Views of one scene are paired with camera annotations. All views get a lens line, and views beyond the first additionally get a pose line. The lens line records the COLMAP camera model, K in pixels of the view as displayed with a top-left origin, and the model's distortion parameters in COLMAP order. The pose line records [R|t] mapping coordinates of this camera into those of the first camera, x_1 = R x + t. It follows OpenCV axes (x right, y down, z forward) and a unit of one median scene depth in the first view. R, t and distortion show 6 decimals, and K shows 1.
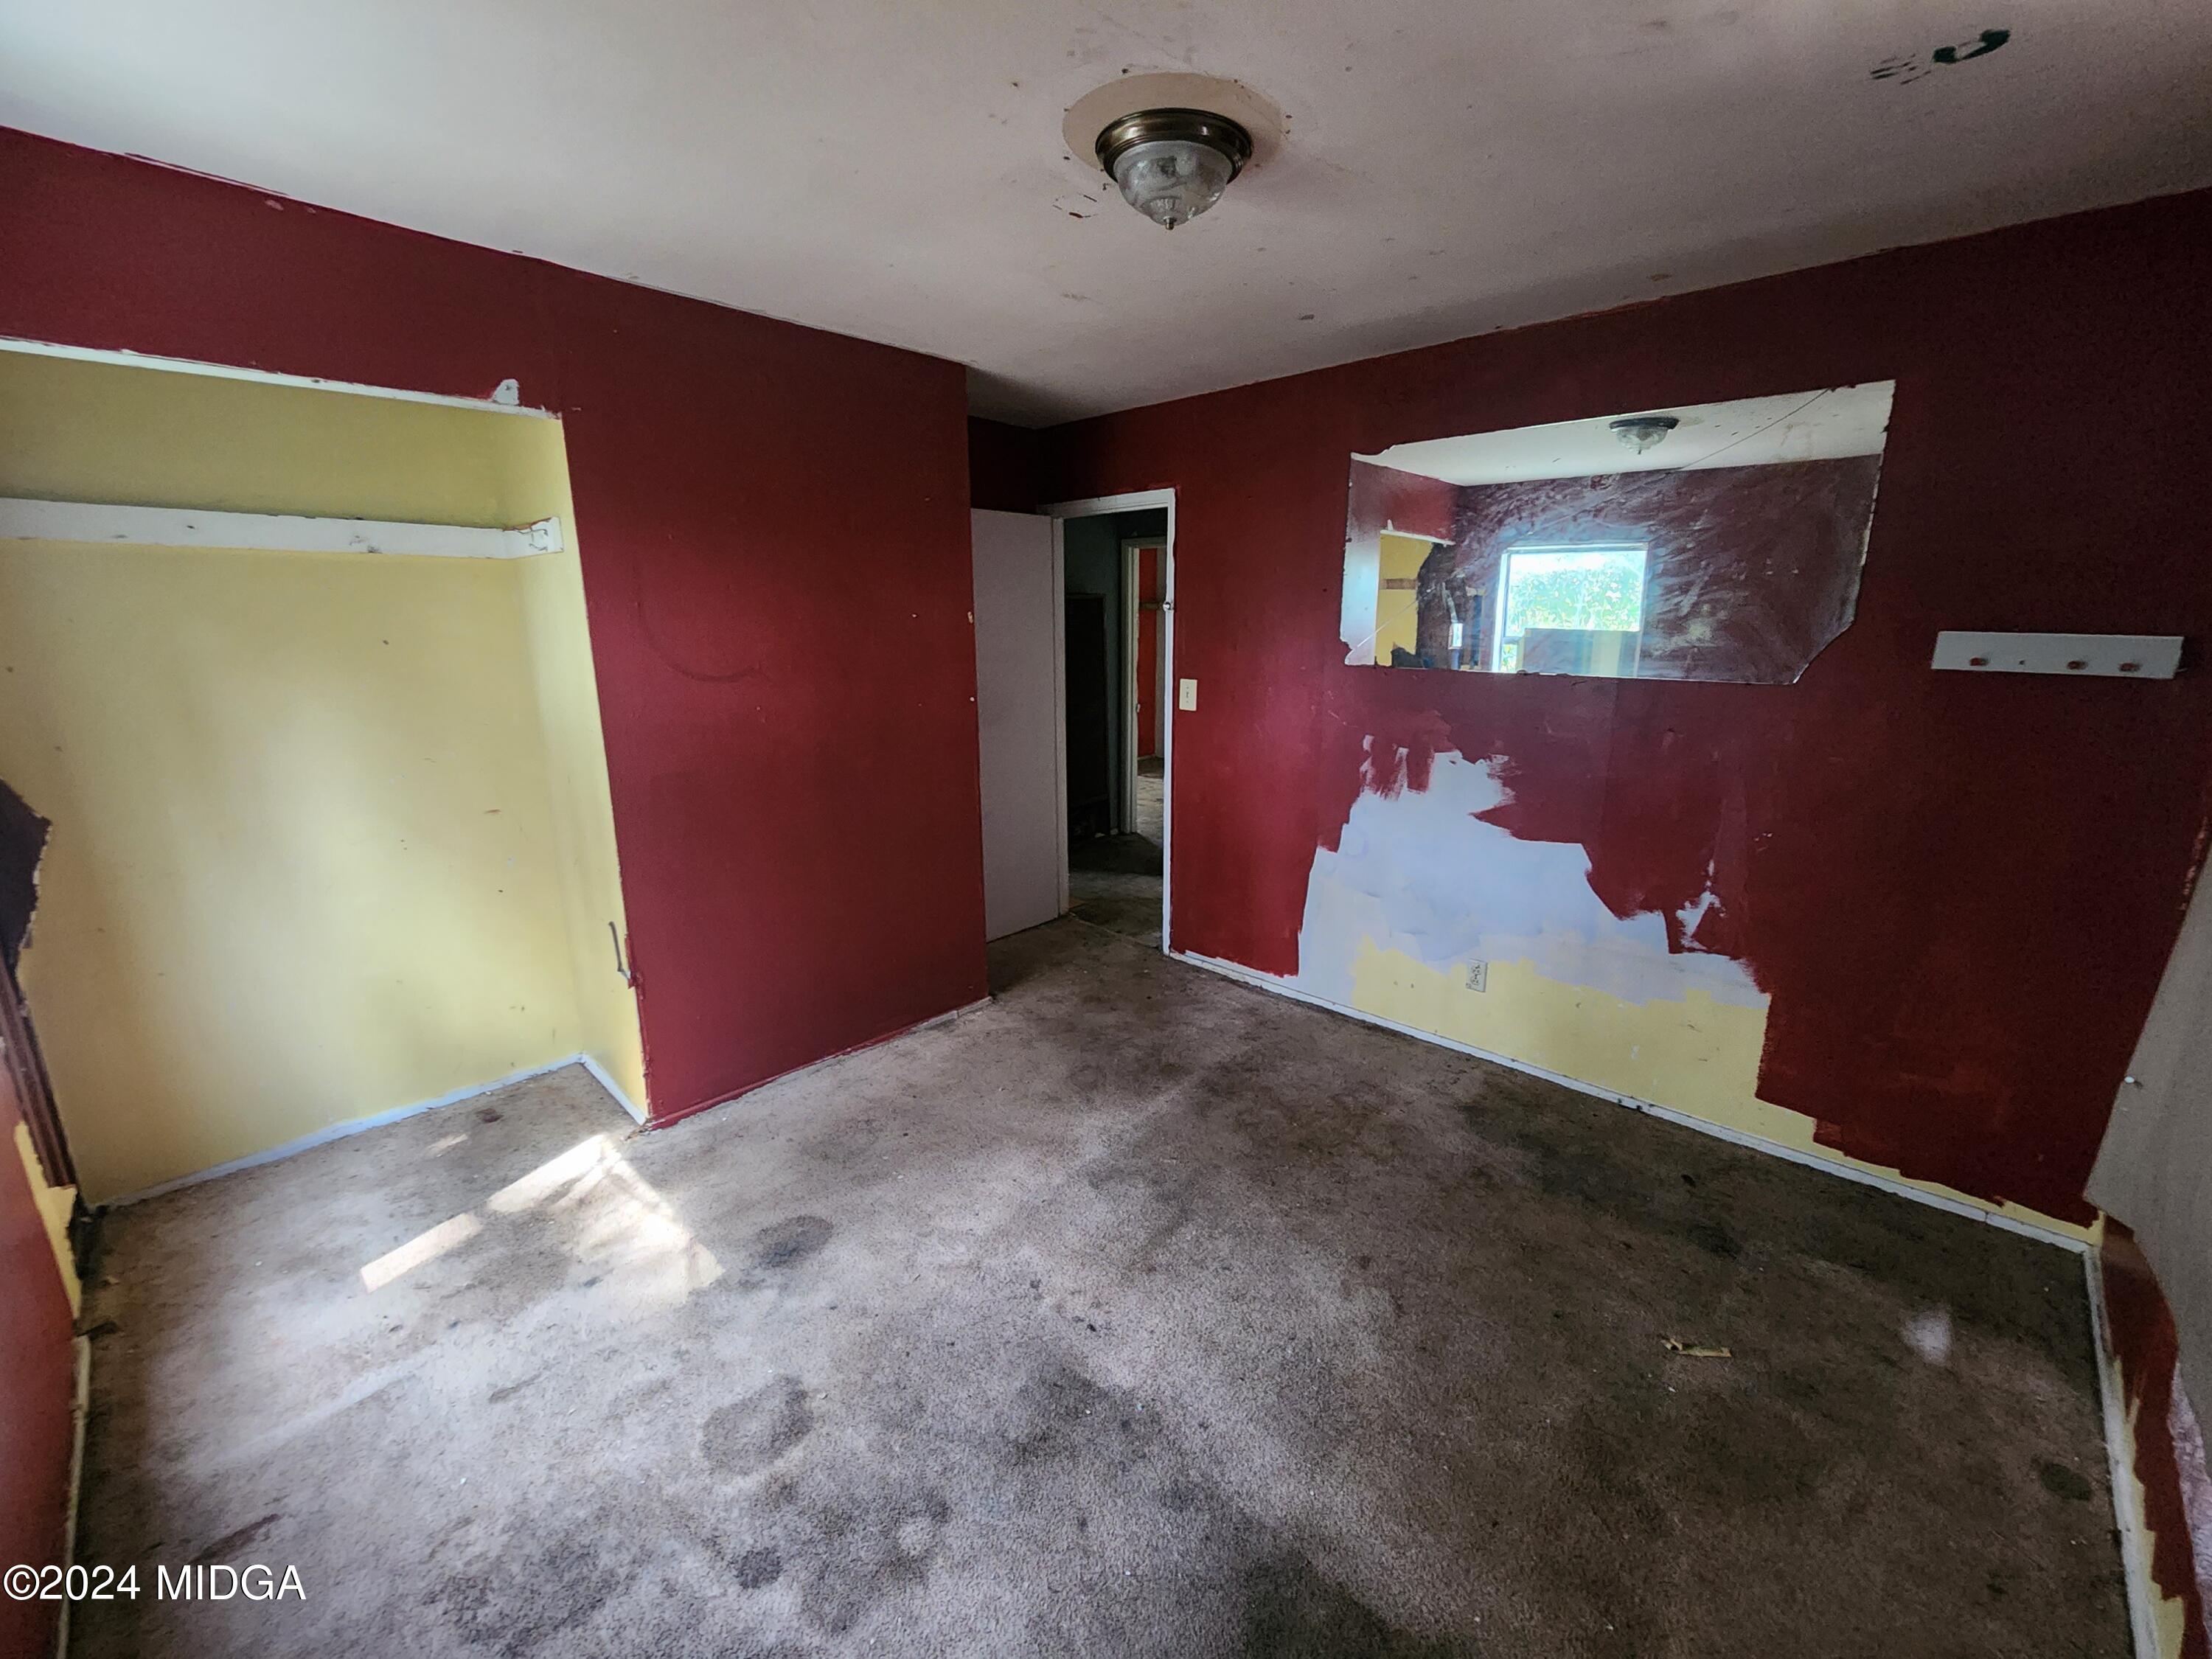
lens RADIAL K [[893.8, 0, 1107.0], [0, 893.8, 818.6], [0, 0, 1]] dist [-0.001418, -0.000667]
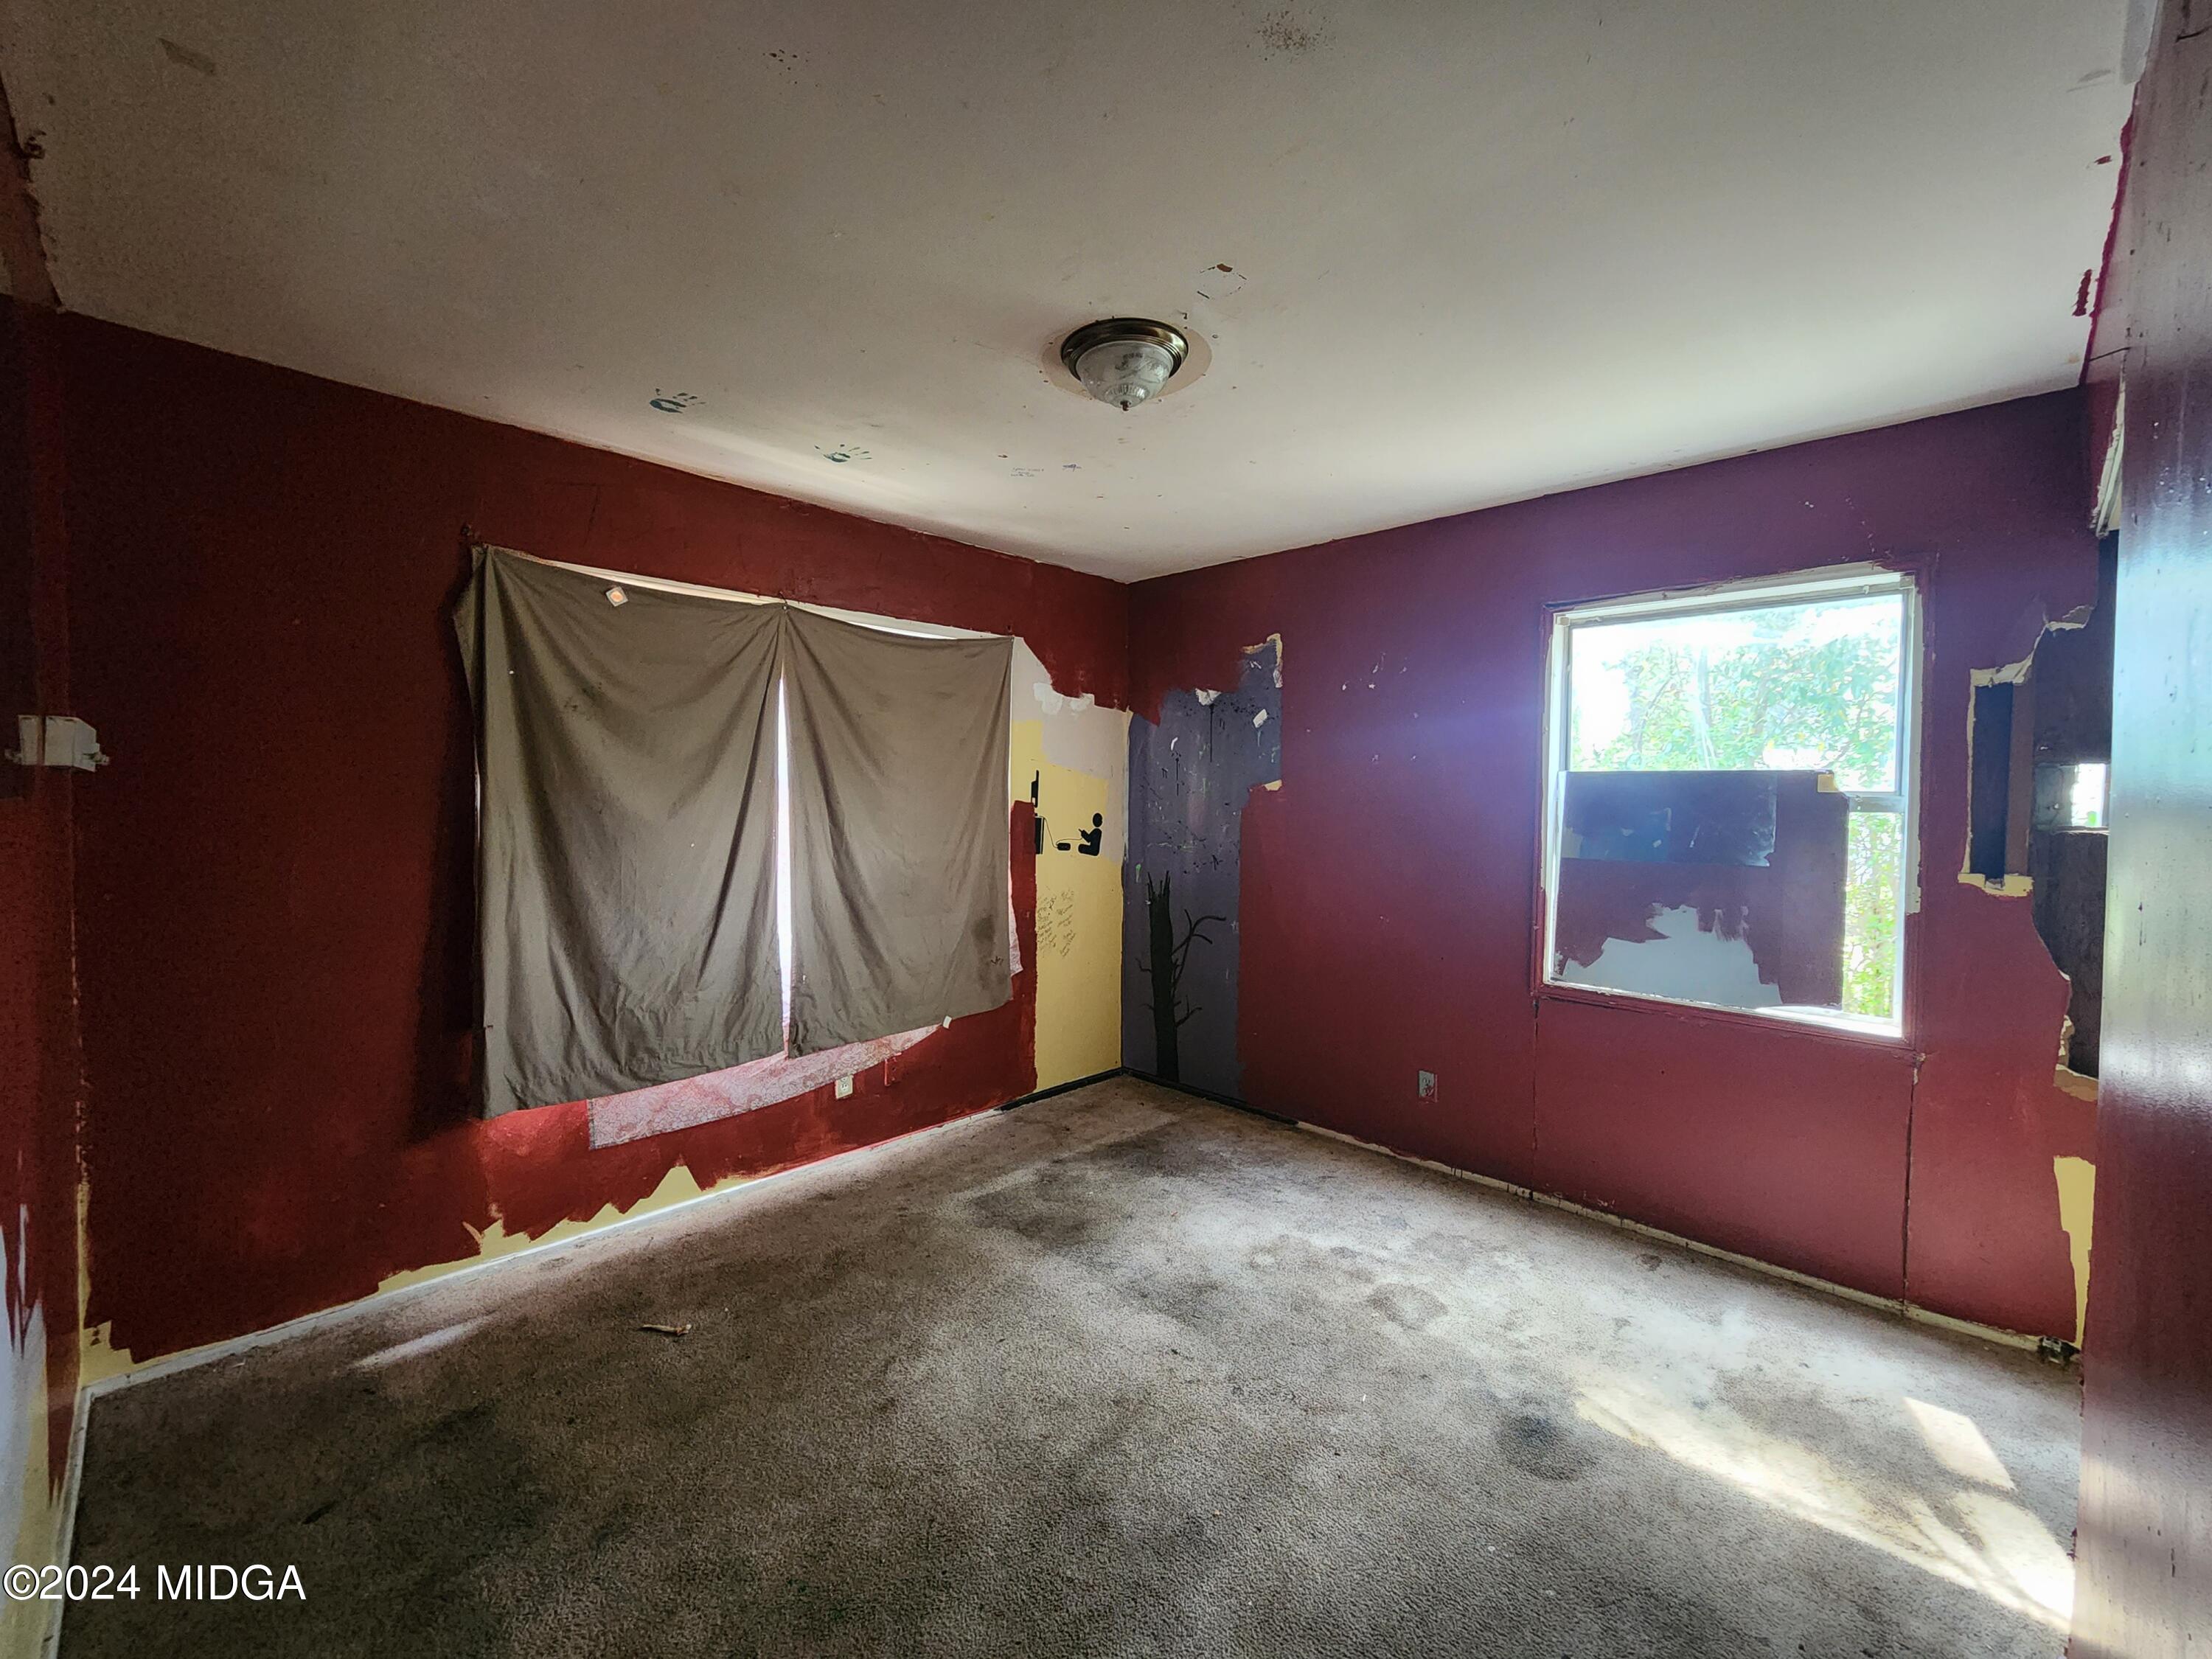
lens RADIAL K [[909.1, 0, 1103.5], [0, 909.1, 818.4], [0, 0, 1]] dist [0.000516, -0.000086]
pose [[-0.999806, -0.008681, 0.017654, 0.053098], [-0.004091, 0.969495, 0.245078, -0.326065], [-0.019243, 0.244958, -0.969343, 1.769855]]
